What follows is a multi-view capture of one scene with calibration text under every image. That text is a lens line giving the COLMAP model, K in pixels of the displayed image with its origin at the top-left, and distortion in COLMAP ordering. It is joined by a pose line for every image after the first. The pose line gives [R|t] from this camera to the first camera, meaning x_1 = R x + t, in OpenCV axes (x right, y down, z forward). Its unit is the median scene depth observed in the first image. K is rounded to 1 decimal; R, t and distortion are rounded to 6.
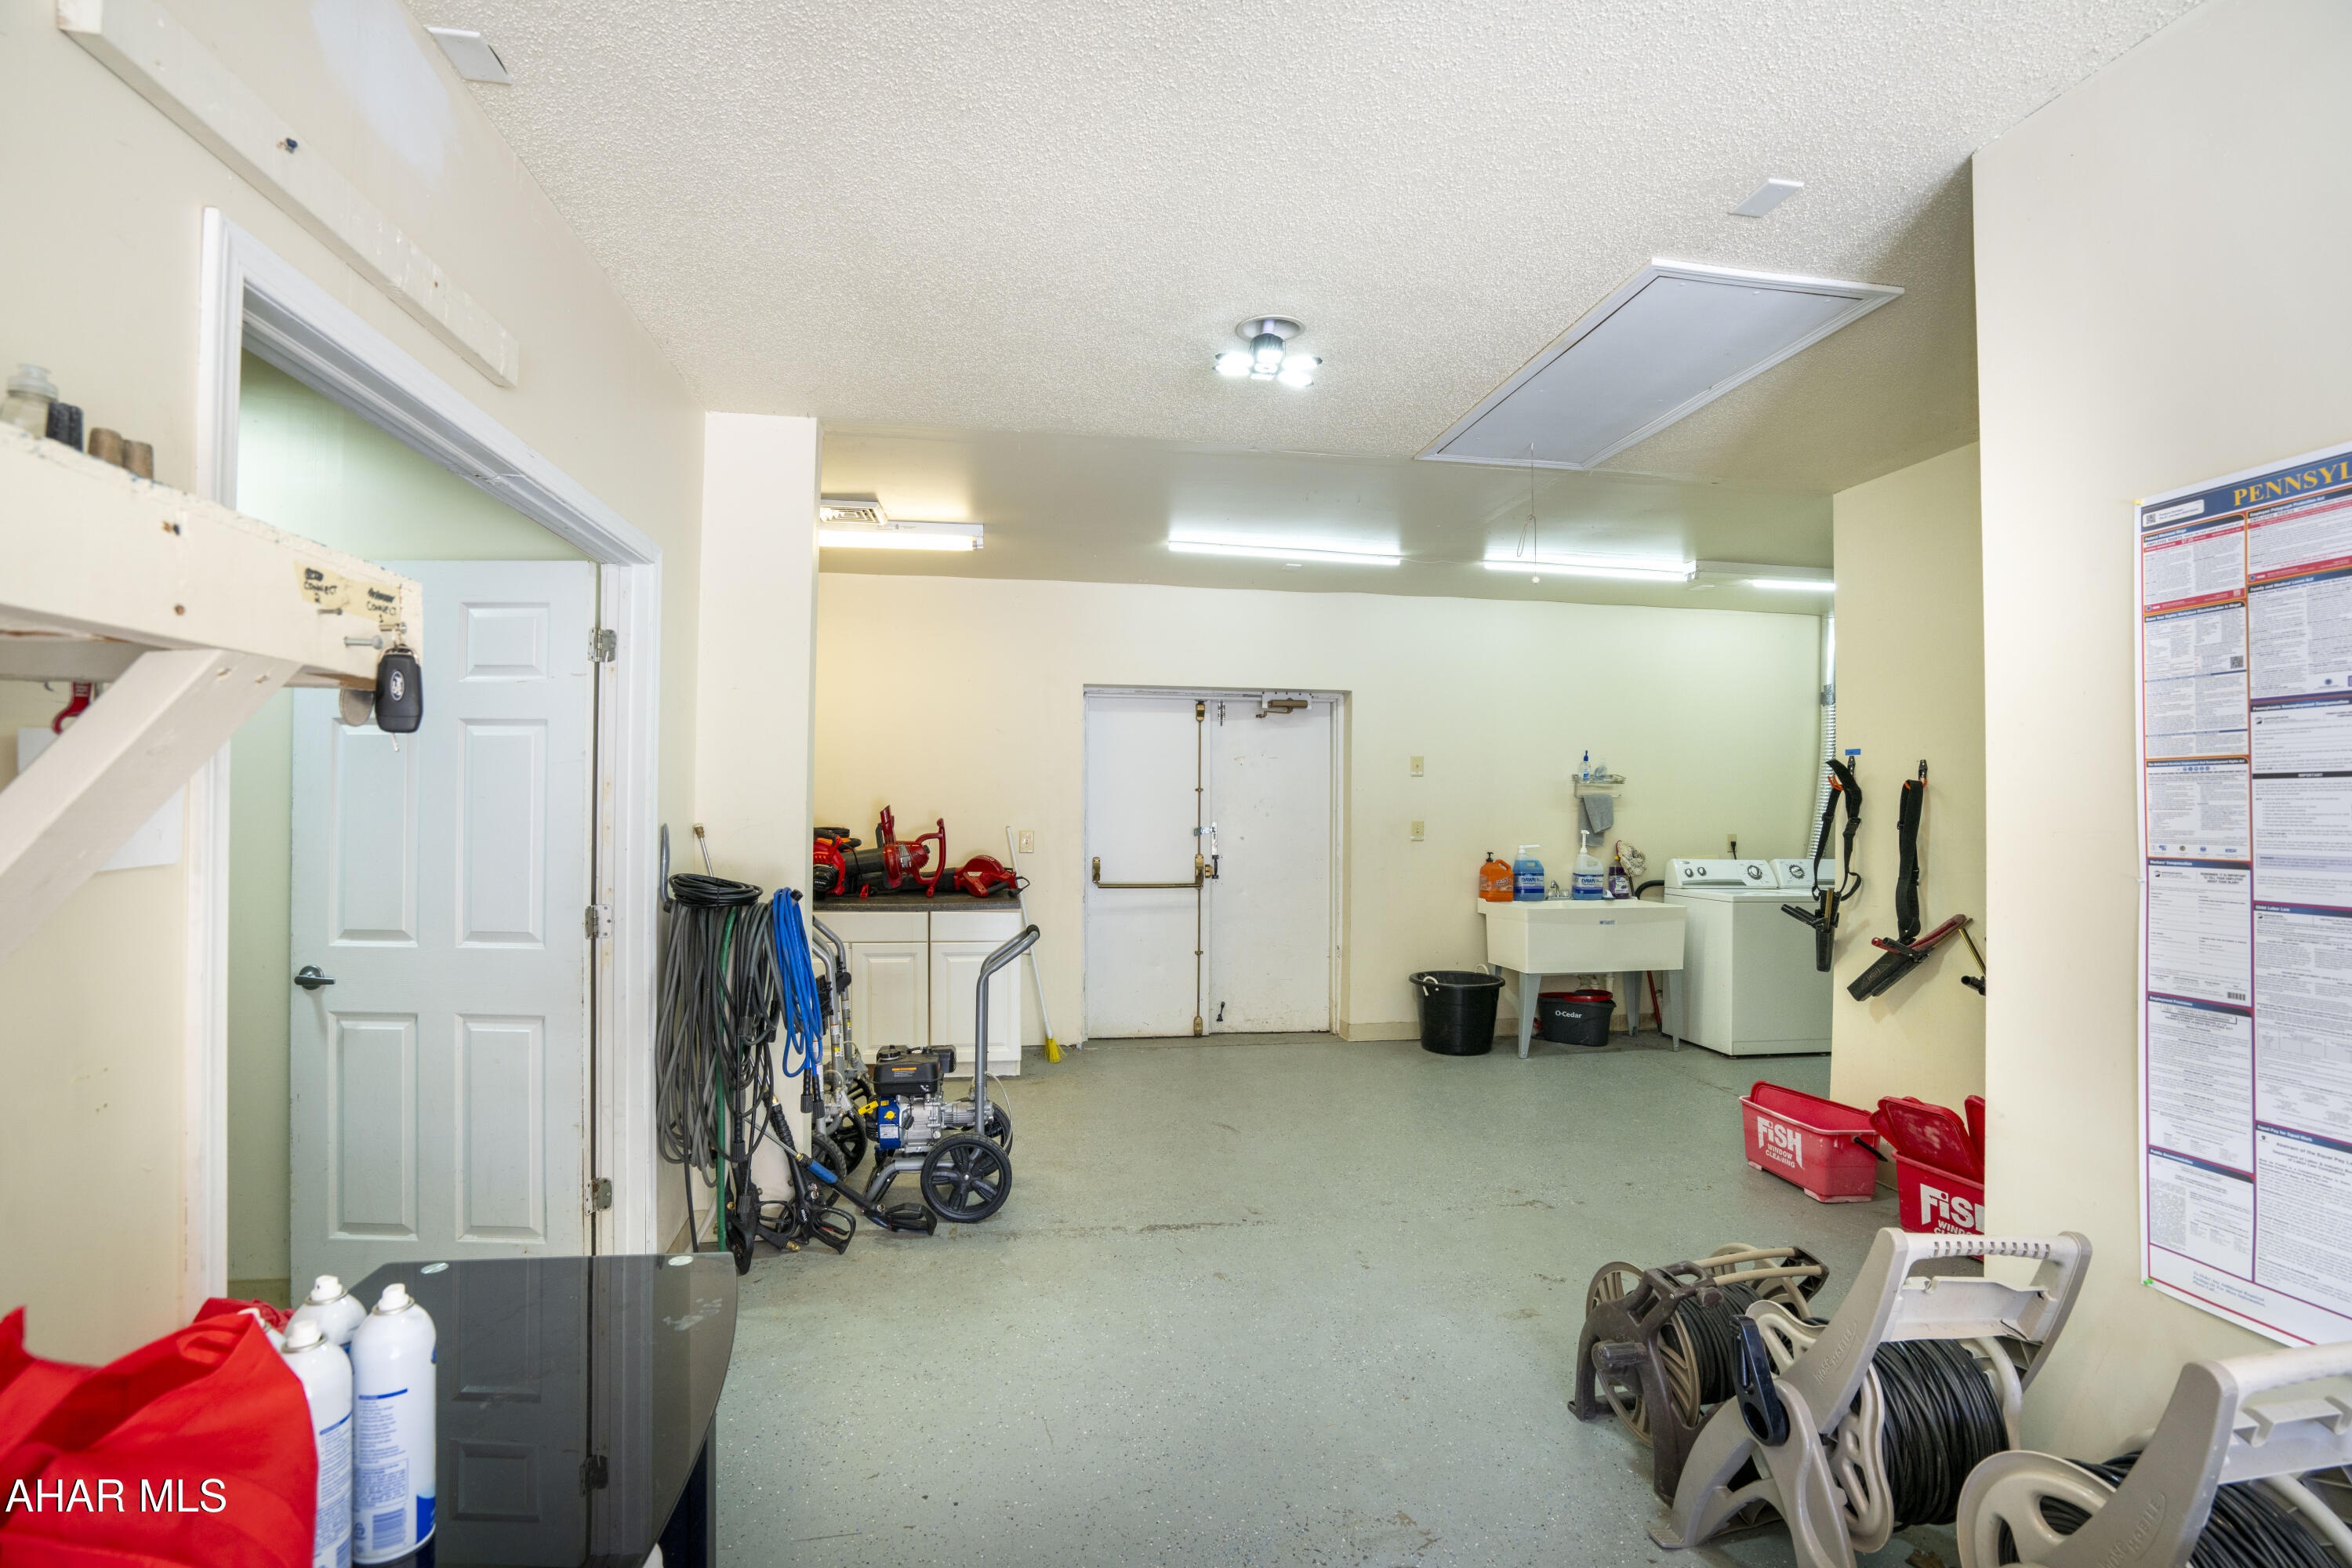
lens RADIAL K [[1080.0, 0, 1175.3], [0, 1080.0, 791.5], [0, 0, 1]] dist [-0.058821, 0.021180]
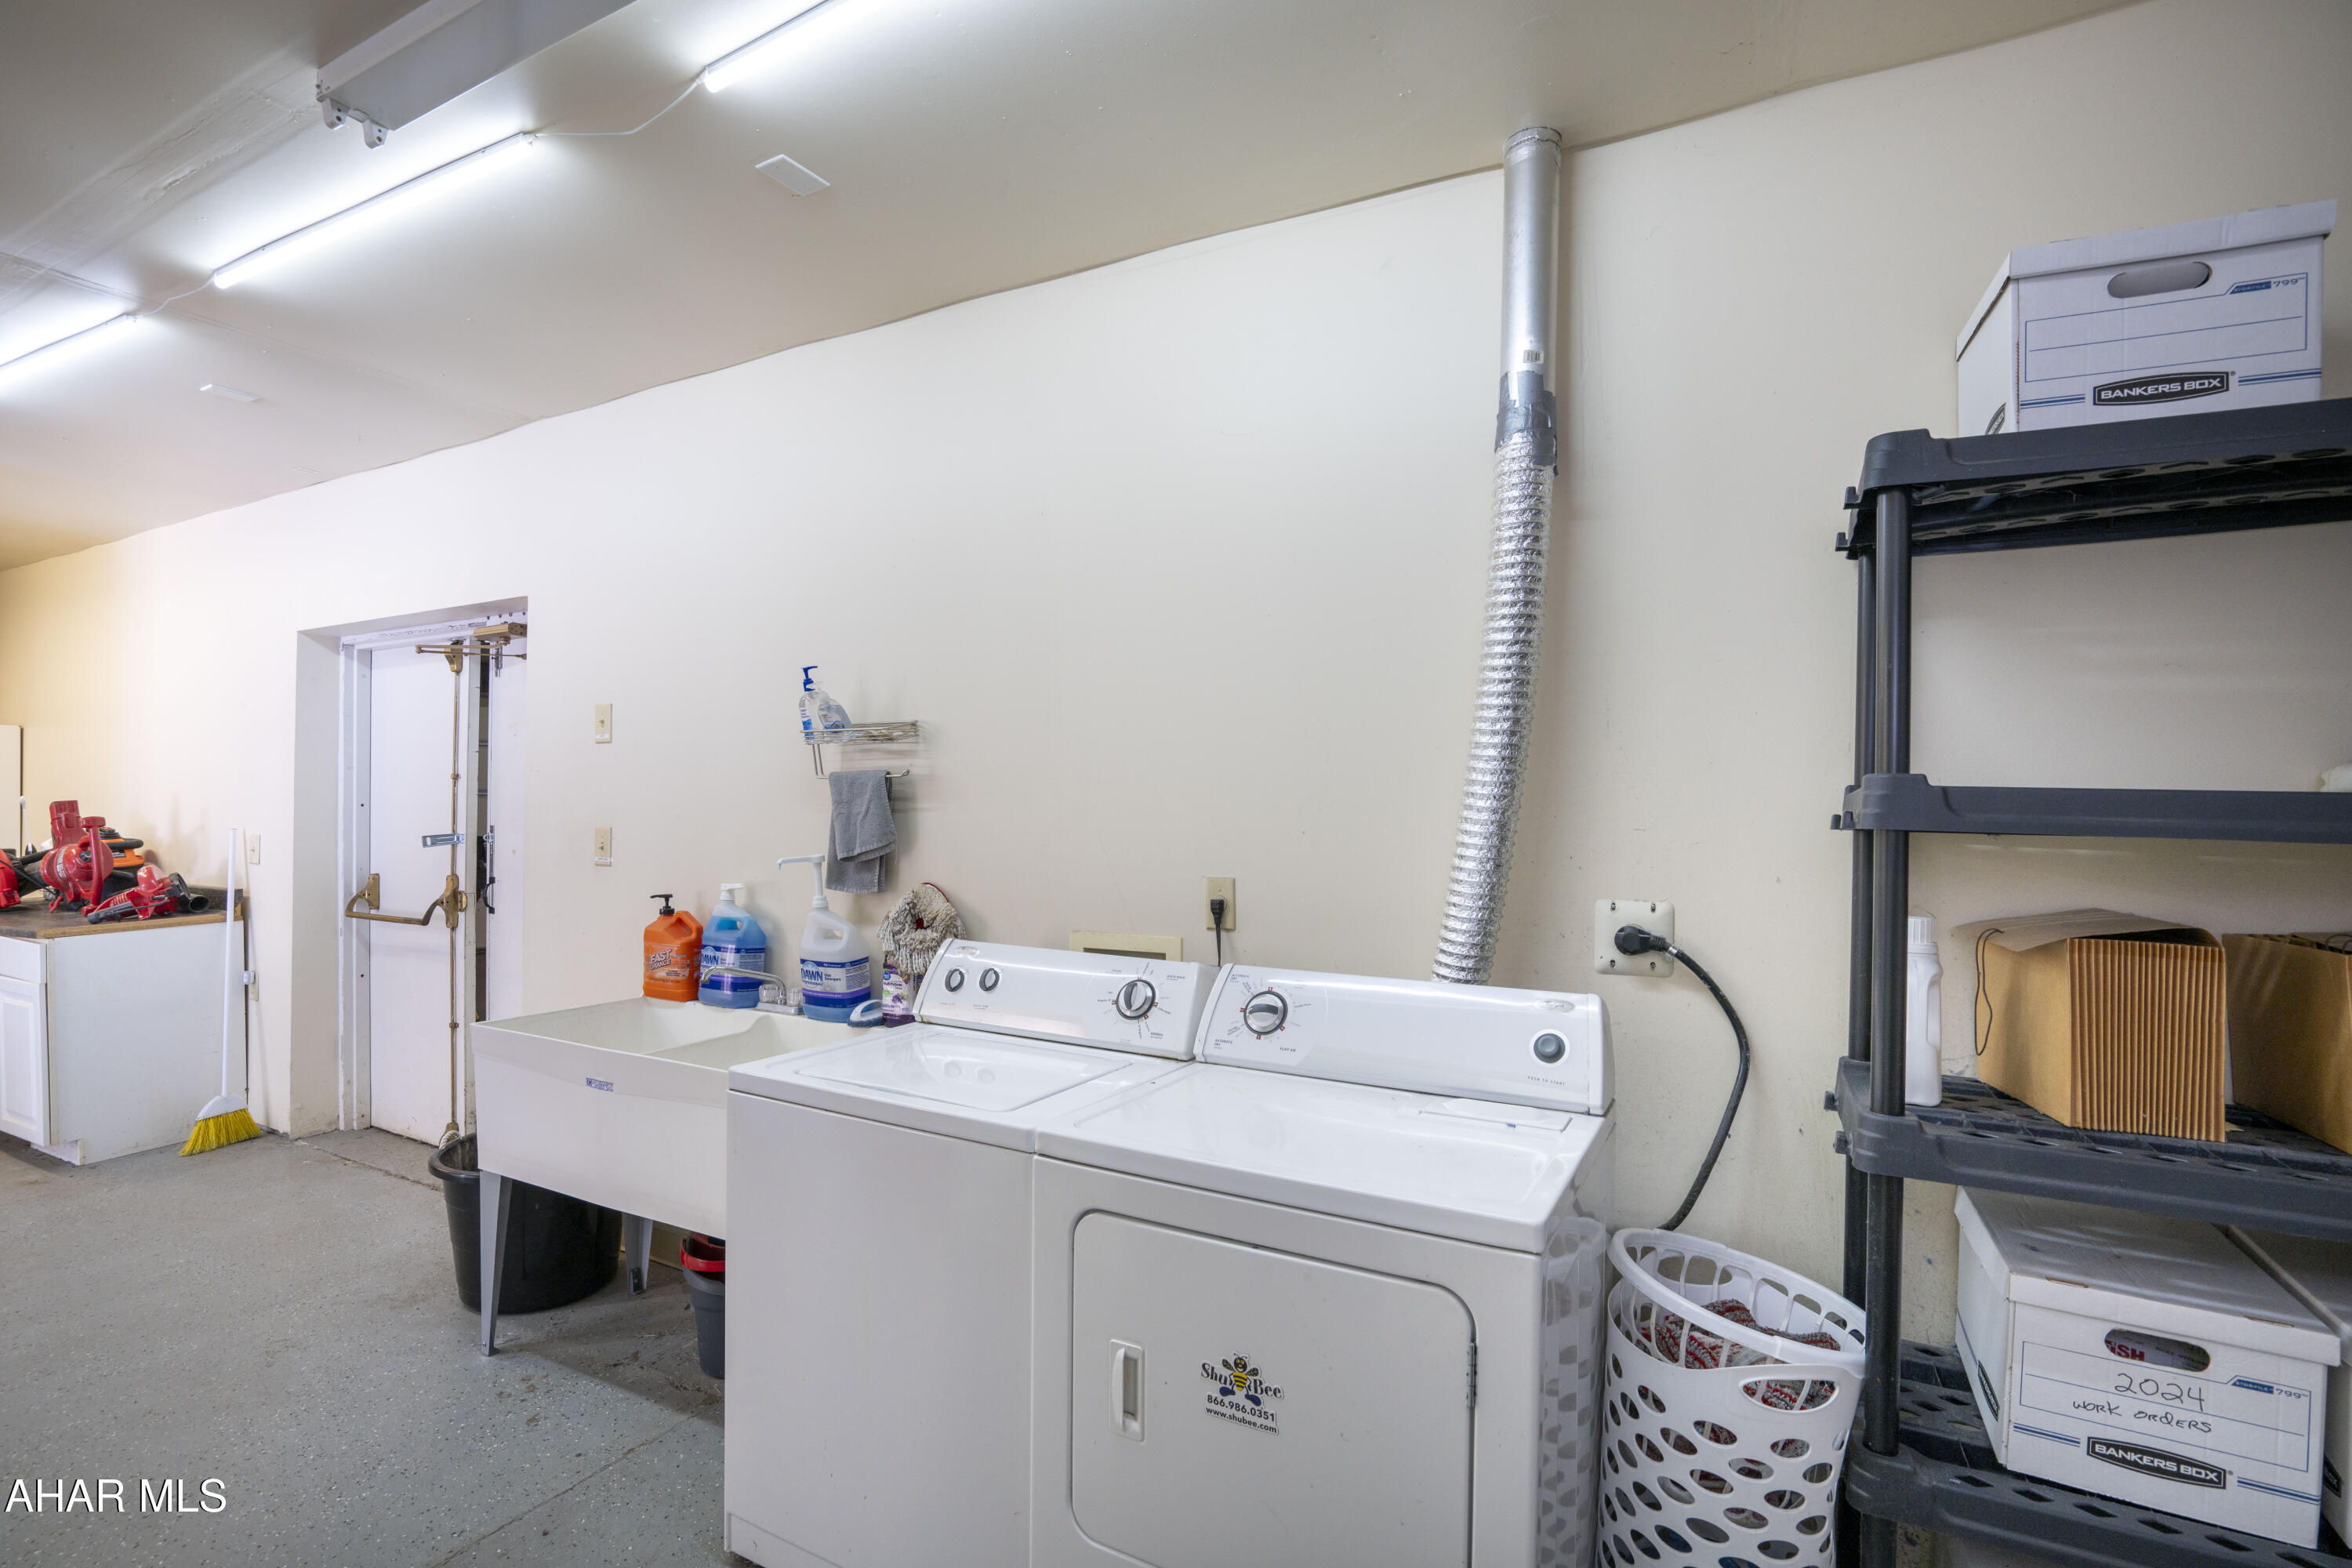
lens RADIAL K [[1080.0, 0, 1175.3], [0, 1080.0, 791.5], [0, 0, 1]] dist [-0.058821, 0.021180]
pose [[0.800344, -0.011271, -0.599435, 0.749222], [0.008675, 0.999936, -0.007219, 0.015424], [0.599479, 0.000578, 0.800391, 0.744388]]
